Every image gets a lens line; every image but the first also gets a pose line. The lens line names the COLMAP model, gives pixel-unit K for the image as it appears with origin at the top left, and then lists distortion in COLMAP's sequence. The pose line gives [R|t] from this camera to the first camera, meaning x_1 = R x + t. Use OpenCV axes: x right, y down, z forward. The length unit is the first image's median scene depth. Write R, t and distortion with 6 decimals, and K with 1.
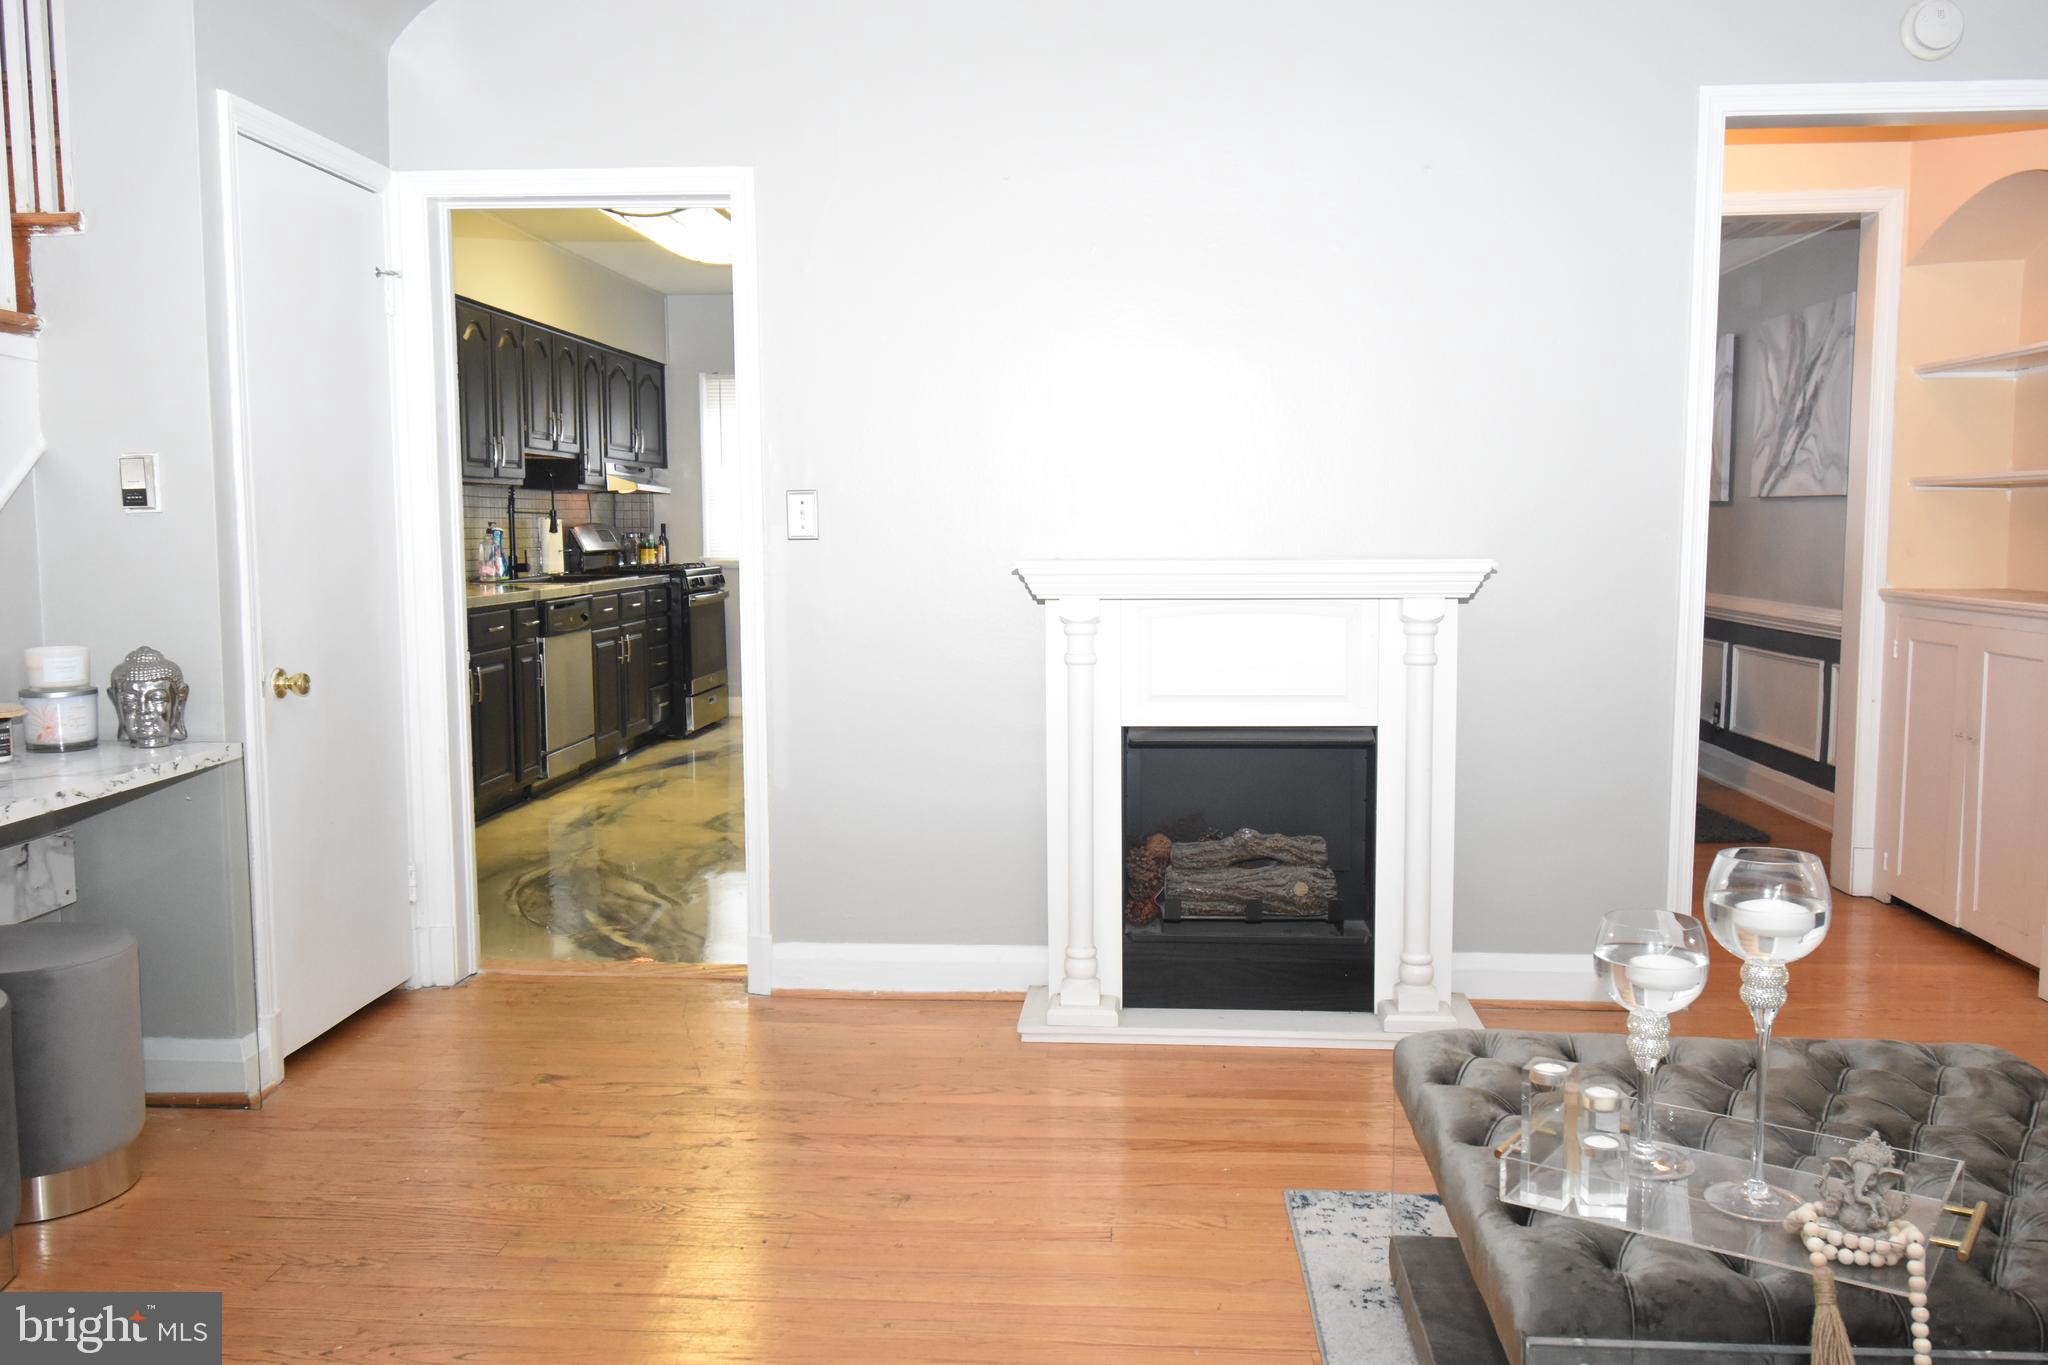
lens RADIAL K [[1636.9, 0, 1024.4], [0, 1636.9, 683.2], [0, 0, 1]] dist [0.006739, -0.028019]
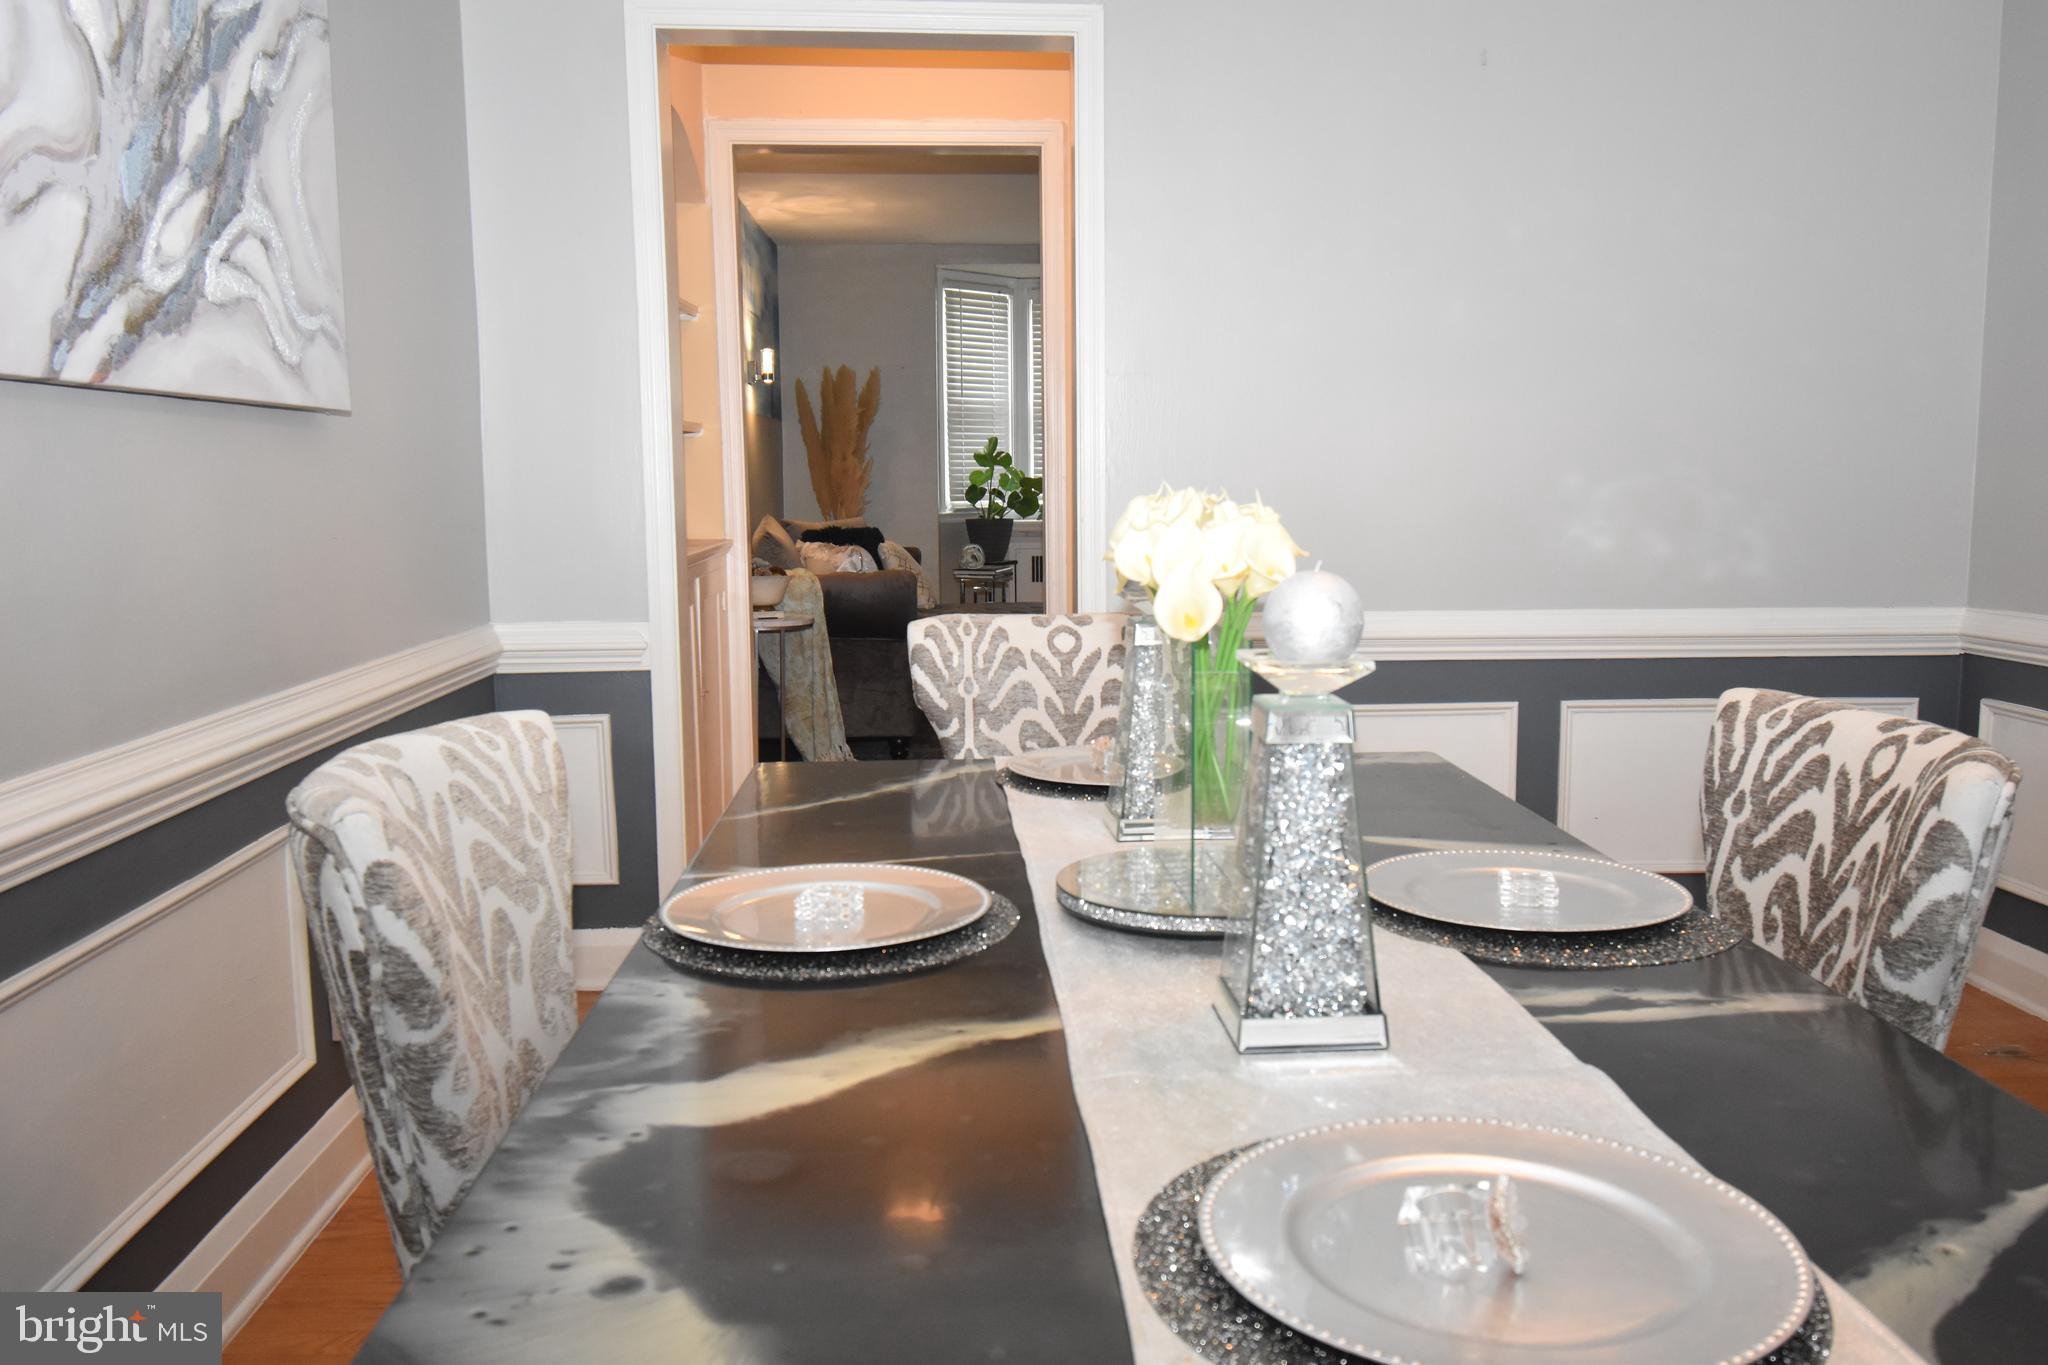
lens RADIAL K [[1636.9, 0, 1008.9], [0, 1636.9, 689.0], [0, 0, 1]] dist [0.006739, -0.028019]
pose [[-0.994413, 0.025988, -0.102308, 0.654145], [0.001997, 0.973678, 0.227919, -0.250491], [0.105538, 0.226441, -0.968290, 2.566120]]
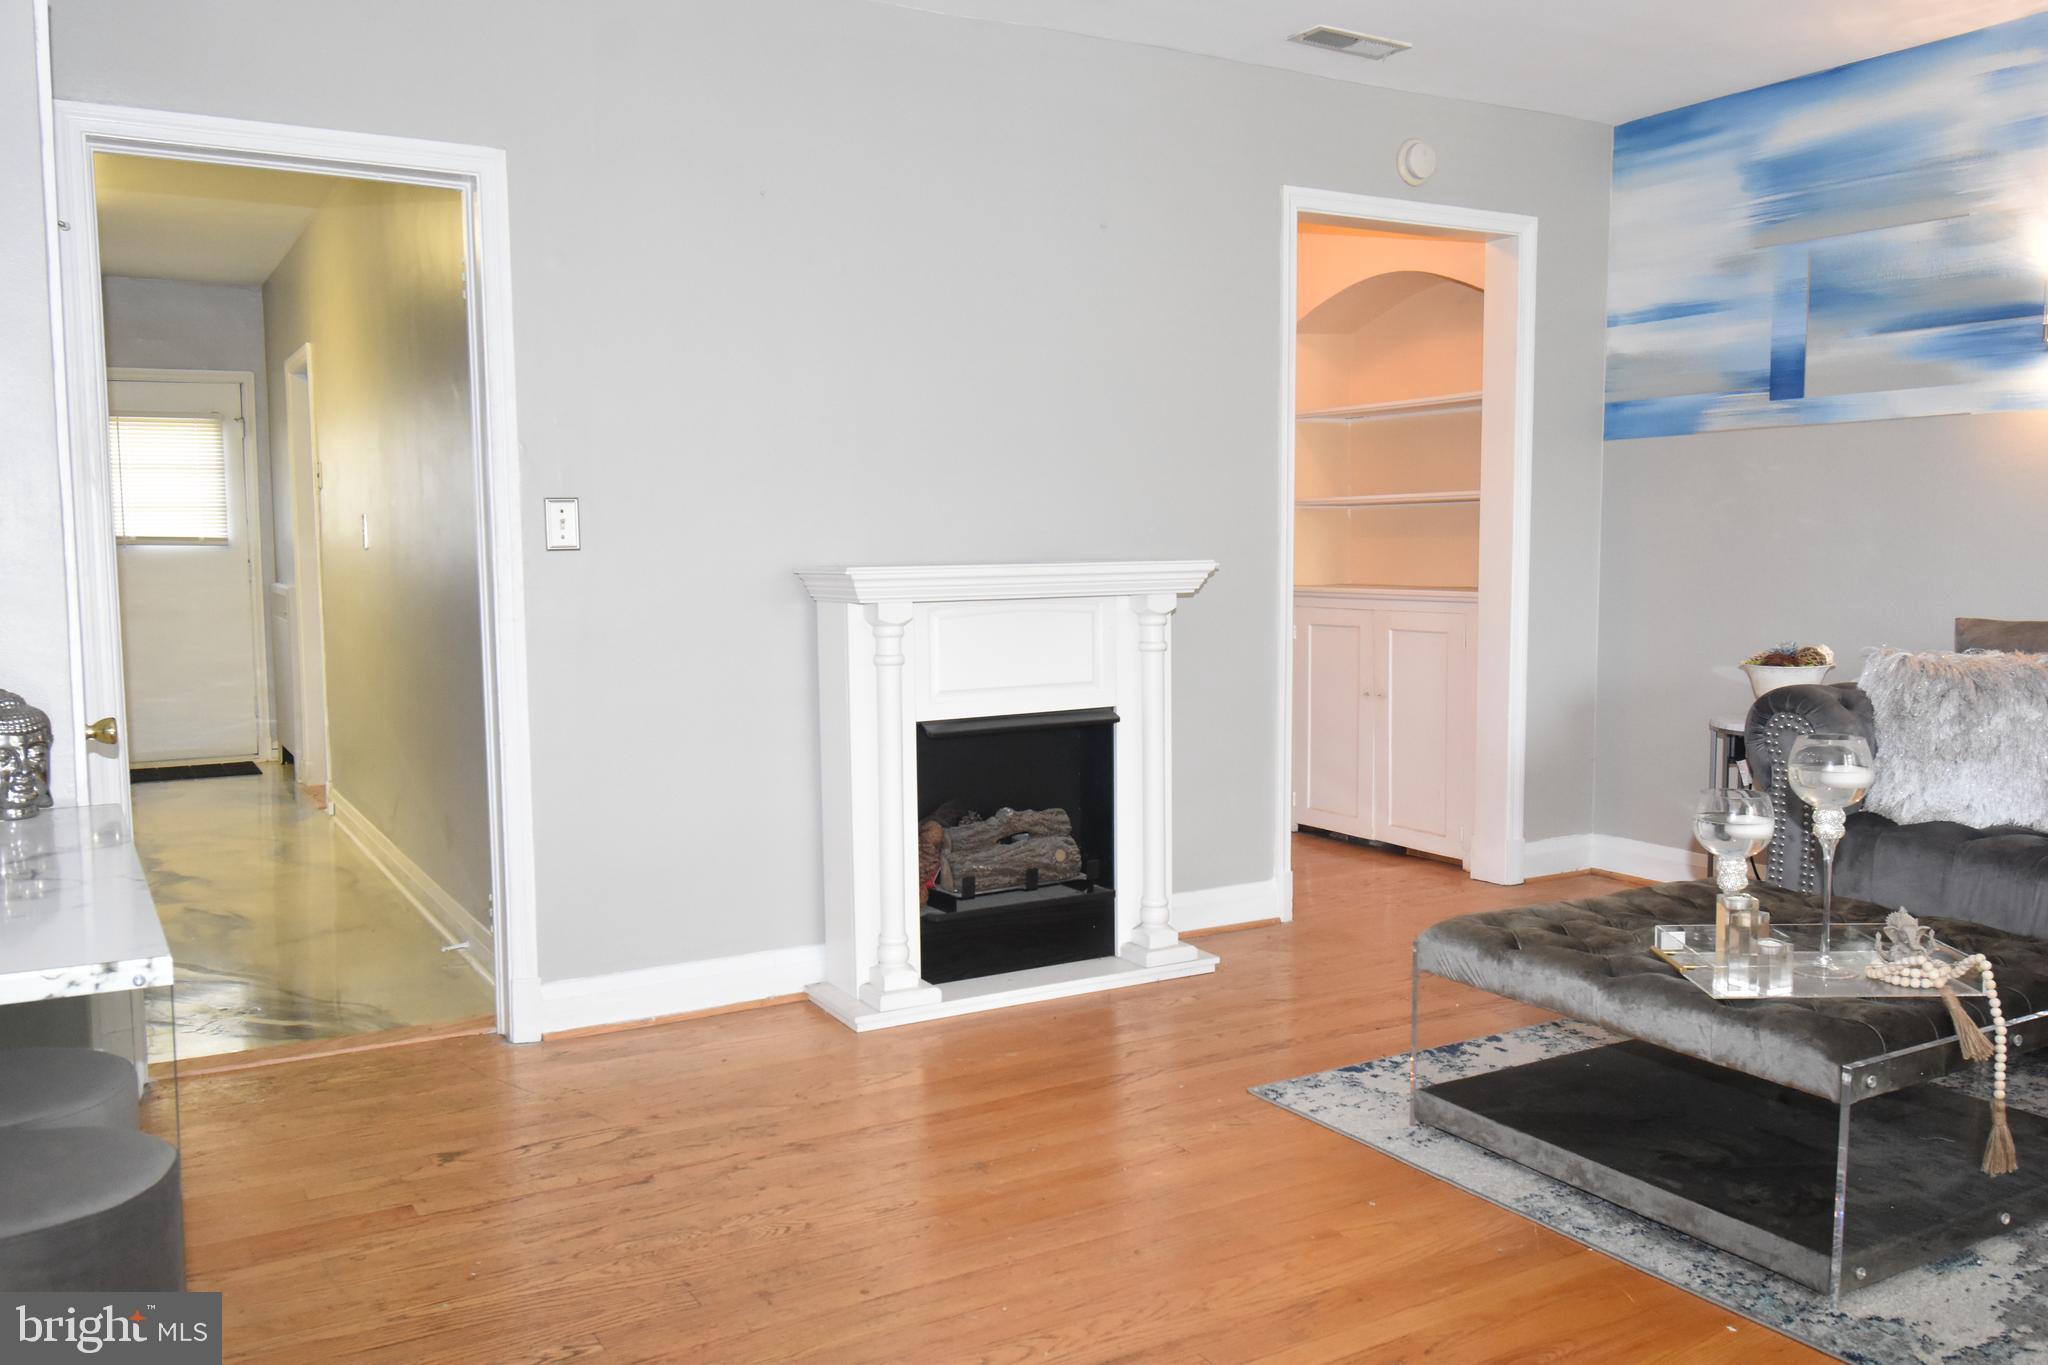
lens RADIAL K [[1636.9, 0, 1022.9], [0, 1636.9, 685.4], [0, 0, 1]] dist [0.006739, -0.028019]
pose [[0.826011, -0.054269, 0.561036, -0.437300], [0.062063, 0.998059, 0.005167, 0.001250], [-0.560227, 0.030551, 0.827775, 0.071362]]
